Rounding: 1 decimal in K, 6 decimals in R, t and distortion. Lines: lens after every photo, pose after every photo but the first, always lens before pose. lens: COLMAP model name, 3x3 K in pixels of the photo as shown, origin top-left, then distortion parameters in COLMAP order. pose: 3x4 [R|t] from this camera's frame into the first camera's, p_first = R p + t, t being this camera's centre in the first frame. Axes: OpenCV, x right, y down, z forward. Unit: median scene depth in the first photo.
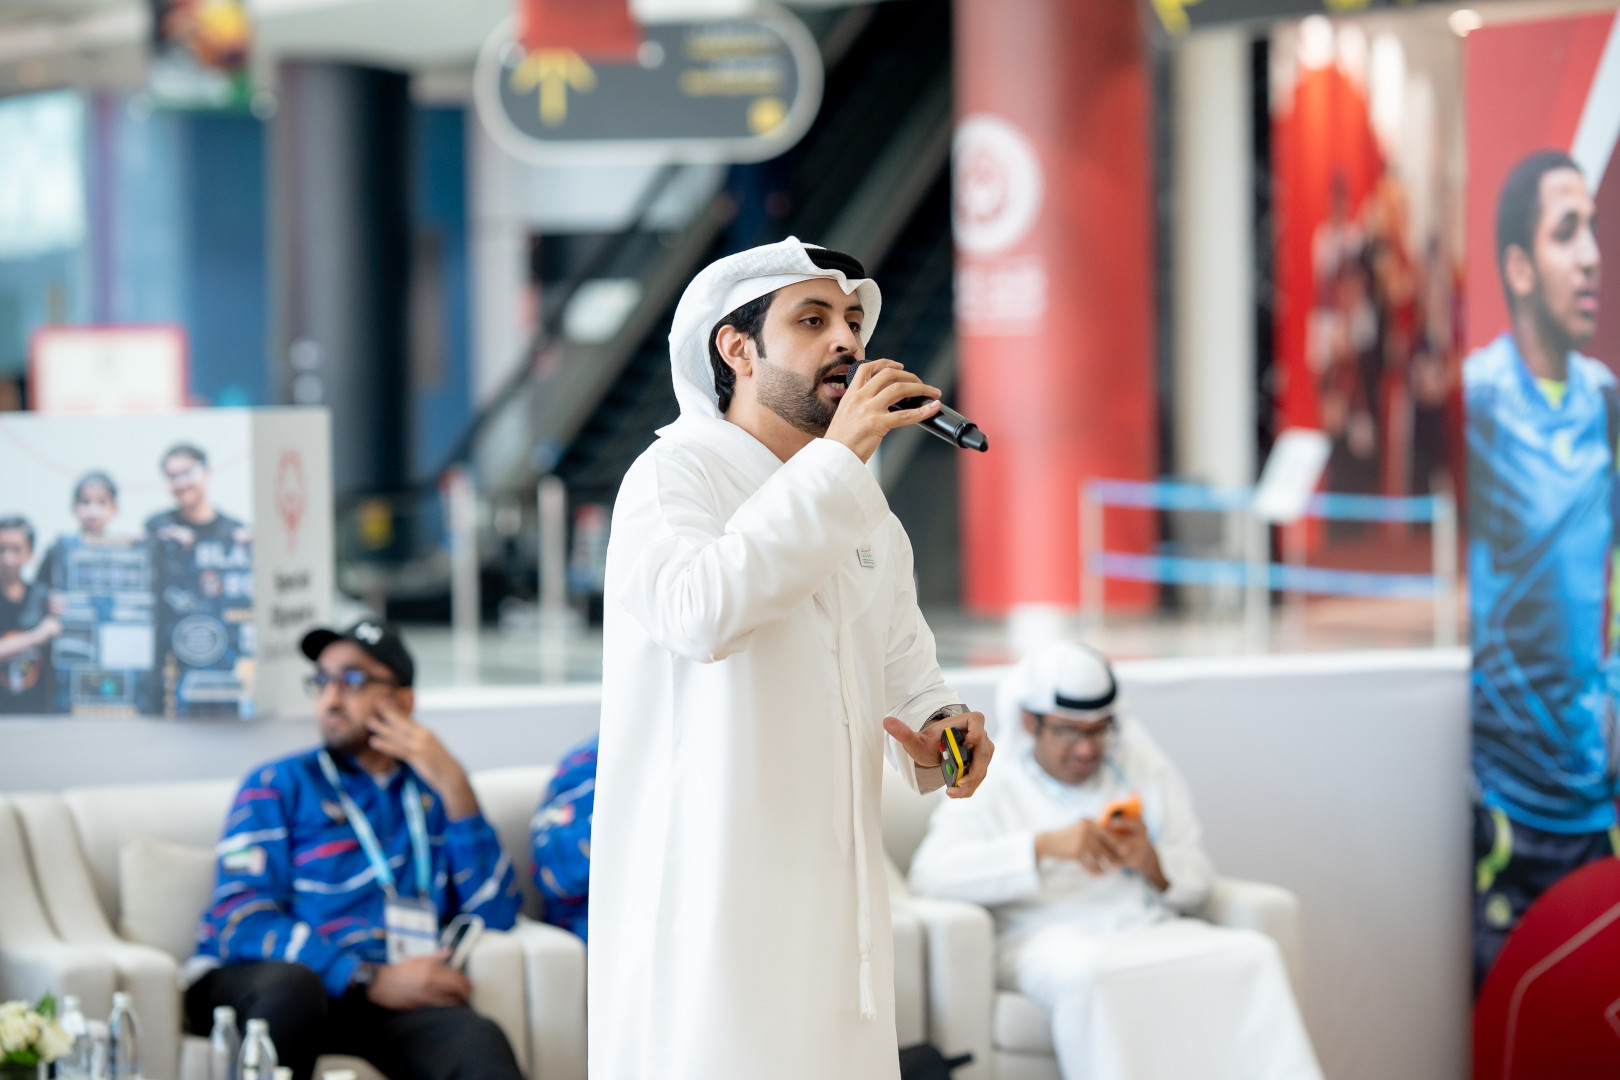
lens RADIAL K [[5941.5, 0, 806.9], [0, 5941.5, 544.4], [0, 0, 1]] dist [-0.032534, 0.000000]
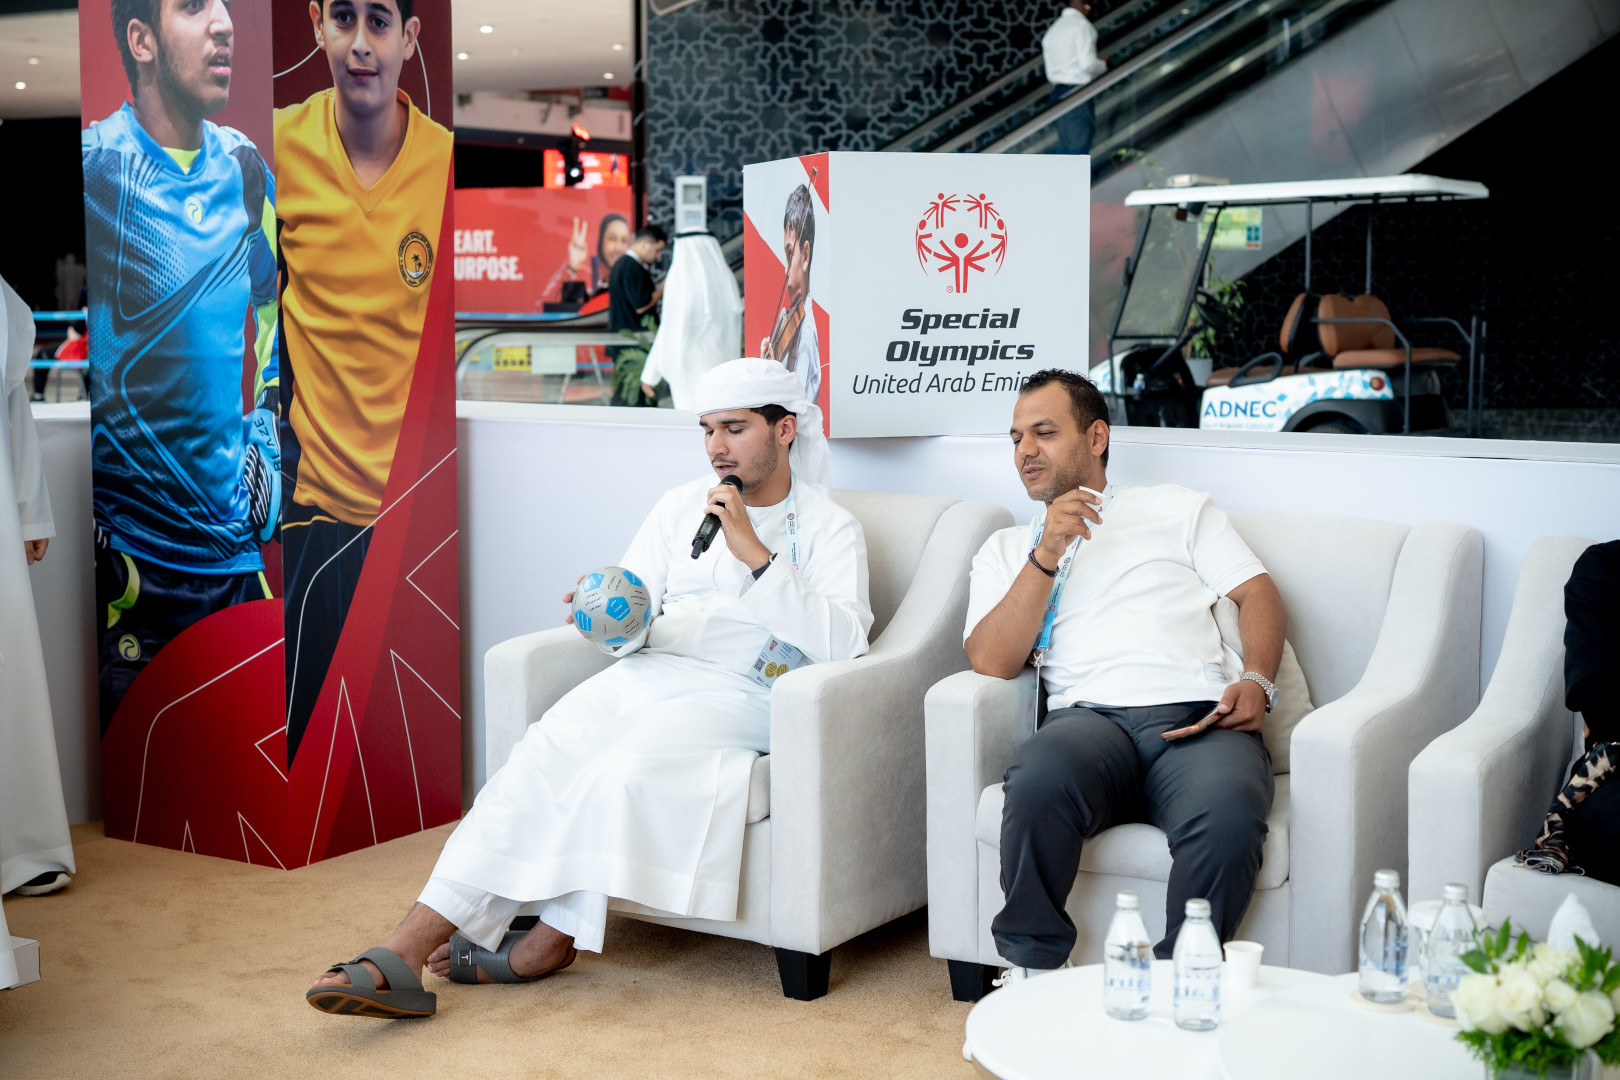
lens RADIAL K [[2363.9, 0, 815.7], [0, 2363.9, 537.9], [0, 0, 1]] dist [-0.000523, 0.000000]
pose [[0.863253, -0.041049, 0.503099, 0.009495], [-0.000376, 0.996635, 0.081962, 0.006925], [-0.504771, -0.070943, 0.860333, 0.576265]]
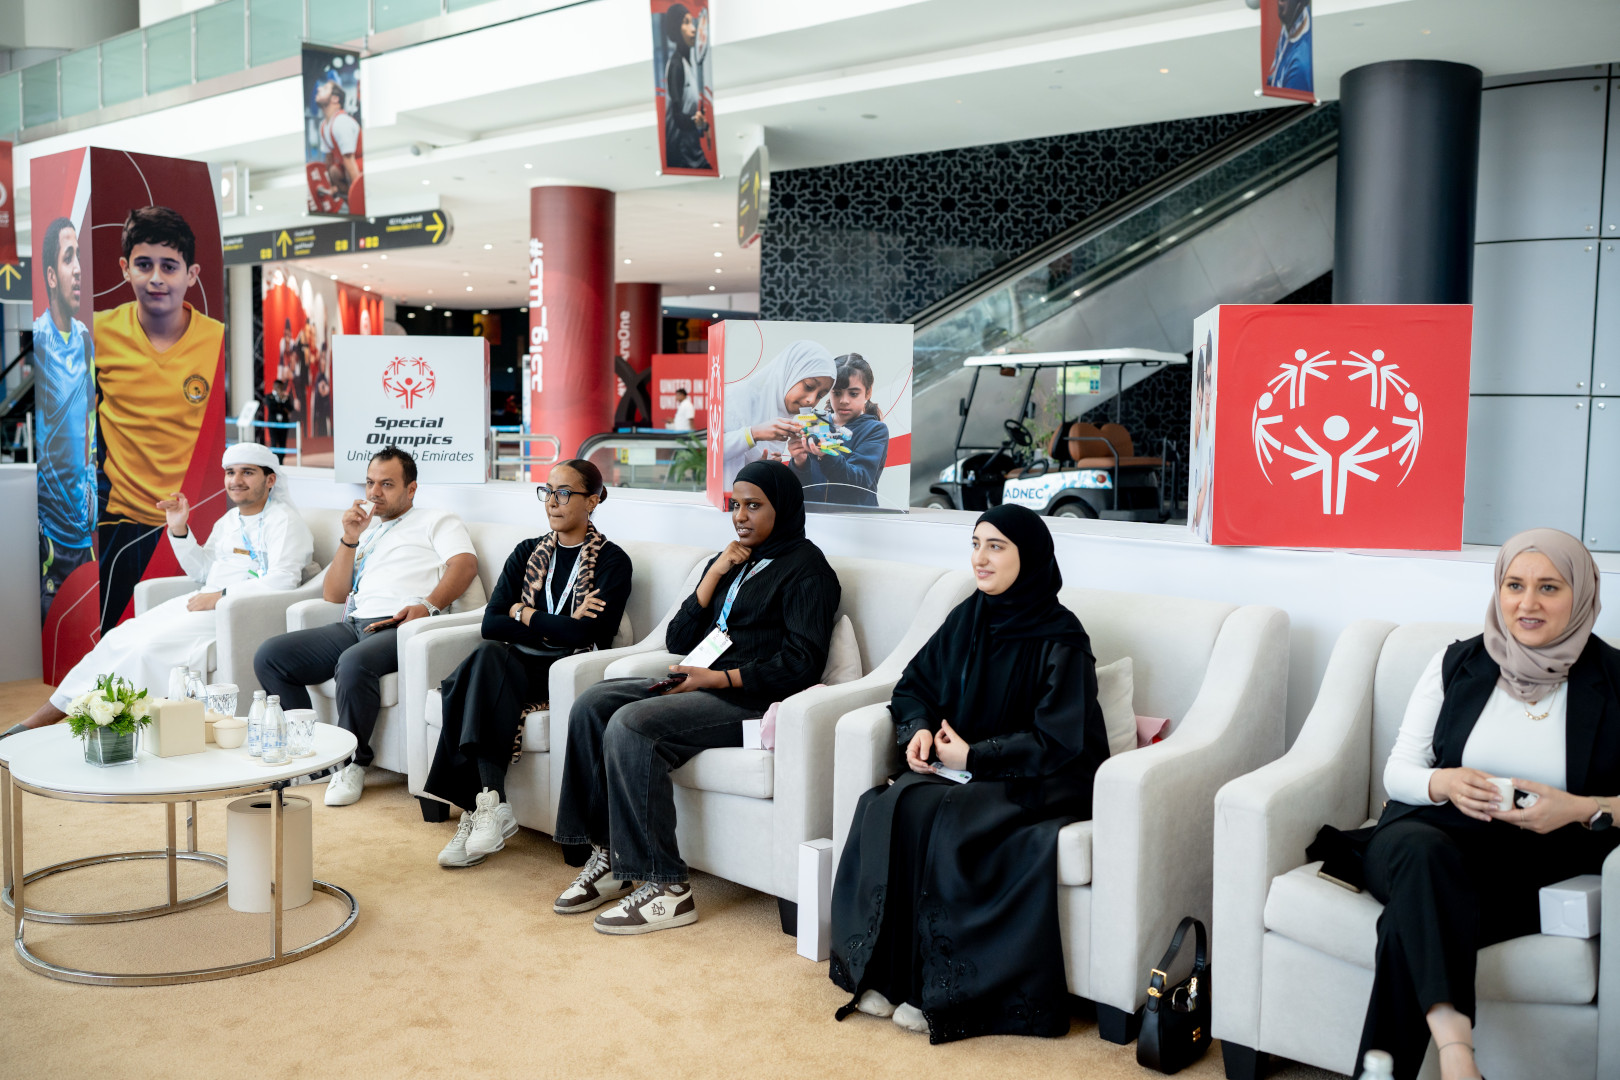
lens RADIAL K [[1564.7, 0, 790.1], [0, 1564.7, 538.3], [0, 0, 1]] dist [0.013045, 0.000000]
pose [[0.938754, -0.002554, 0.344578, 0.172793], [-0.017196, 0.998379, 0.054248, 0.010526], [-0.344158, -0.056851, 0.937189, 0.394174]]
